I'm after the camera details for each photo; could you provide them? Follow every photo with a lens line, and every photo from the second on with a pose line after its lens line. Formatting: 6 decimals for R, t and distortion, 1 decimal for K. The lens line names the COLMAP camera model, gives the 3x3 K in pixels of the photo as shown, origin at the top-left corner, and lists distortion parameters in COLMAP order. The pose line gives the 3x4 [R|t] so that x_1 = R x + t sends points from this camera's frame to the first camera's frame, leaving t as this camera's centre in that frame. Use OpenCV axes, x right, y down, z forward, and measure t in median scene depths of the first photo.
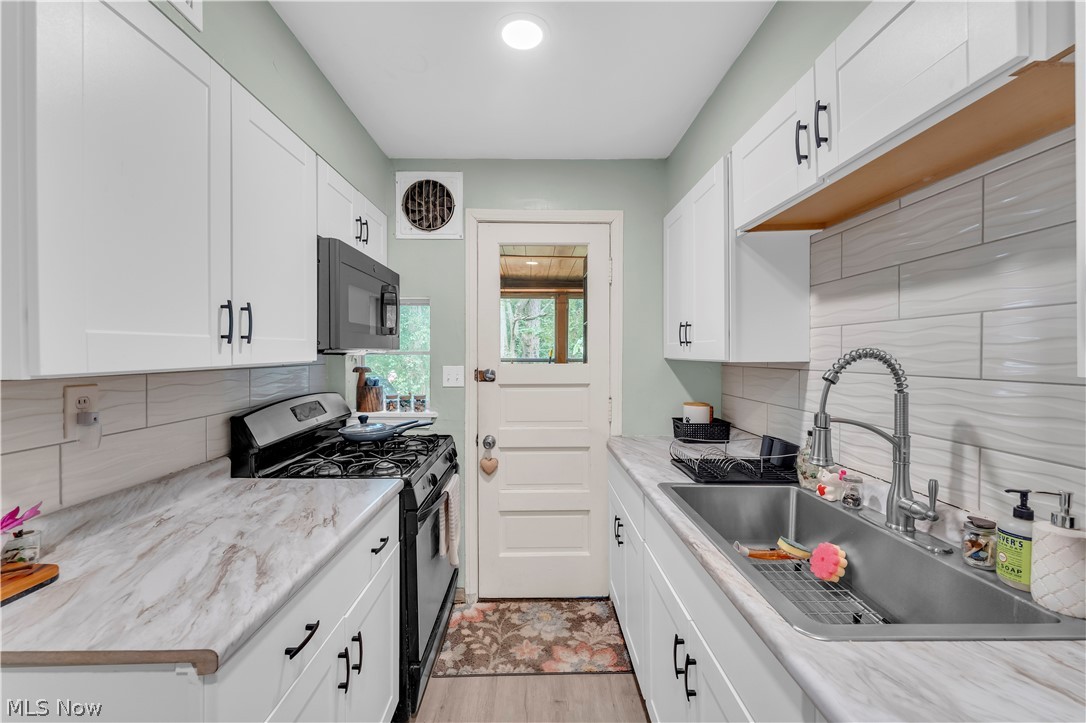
lens RADIAL K [[450.1, 0, 548.3], [0, 450.1, 361.7], [0, 0, 1]] dist [-0.000678, -0.001533]
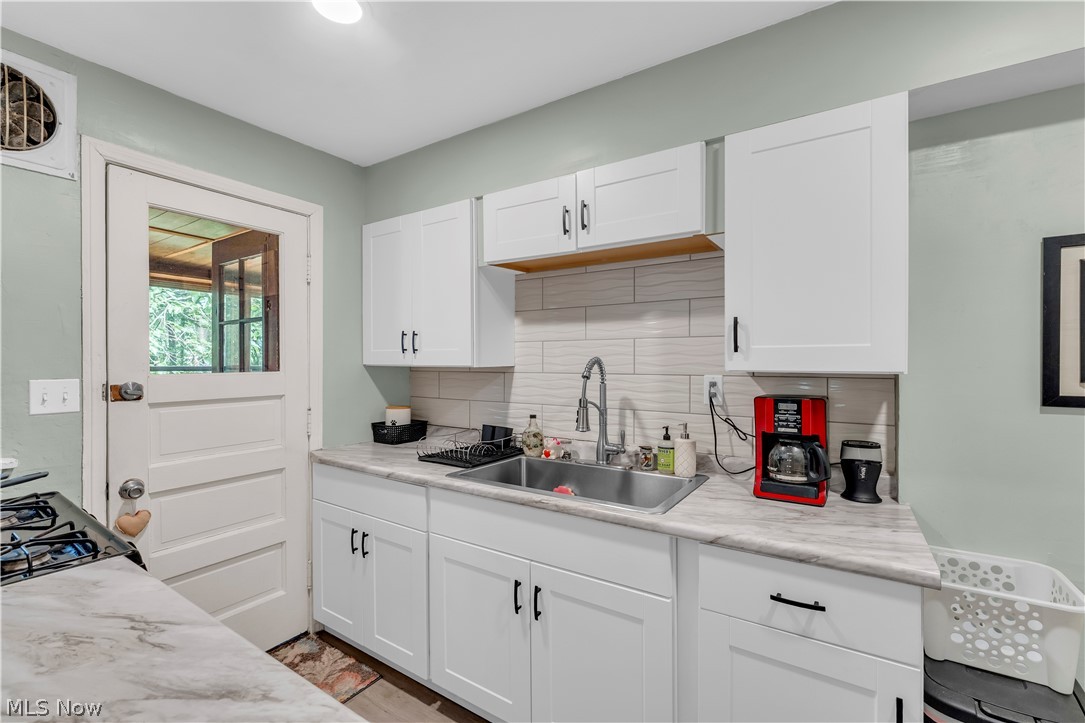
lens RADIAL K [[449.7, 0, 551.7], [0, 449.7, 364.4], [0, 0, 1]] dist [-0.000678, -0.001533]
pose [[0.571652, -0.007078, 0.820466, -0.505808], [0.013335, 0.999911, -0.000665, -0.003337], [-0.820388, 0.011321, 0.571695, 0.128572]]
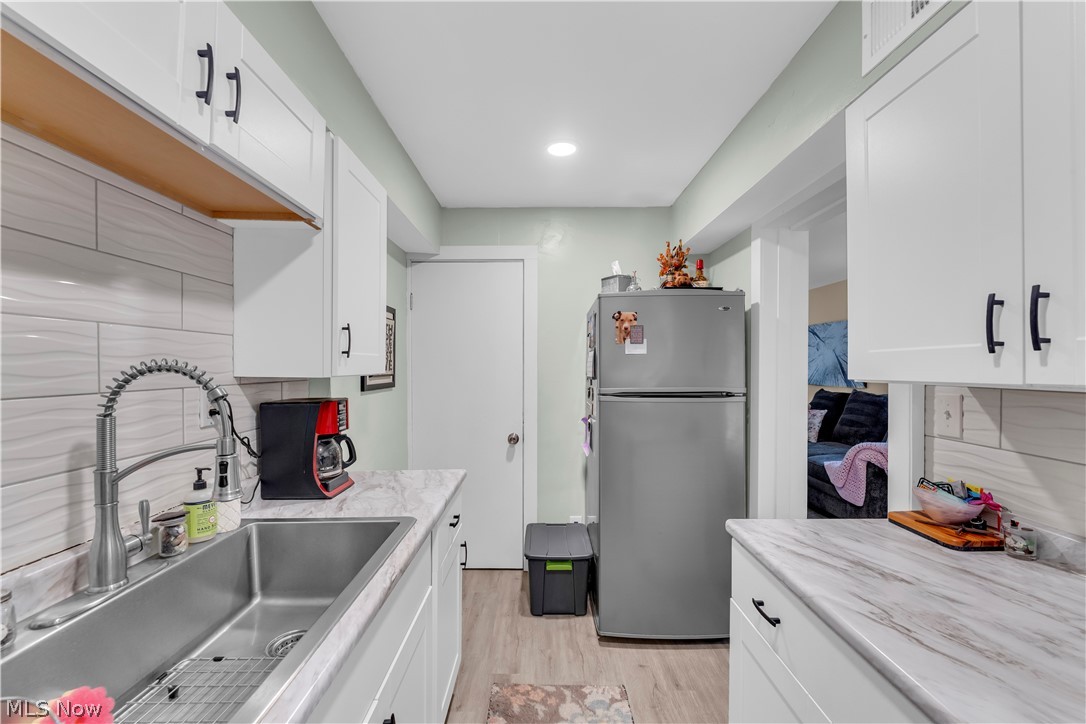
lens RADIAL K [[481.7, 0, 540.4], [0, 481.7, 360.9], [0, 0, 1]] dist [-0.000257, 0.000069]
pose [[-0.999575, -0.000909, 0.029135, 0.000309], [-0.000657, 0.999962, 0.008654, -0.024281], [-0.029141, 0.008631, -0.999538, 1.275177]]
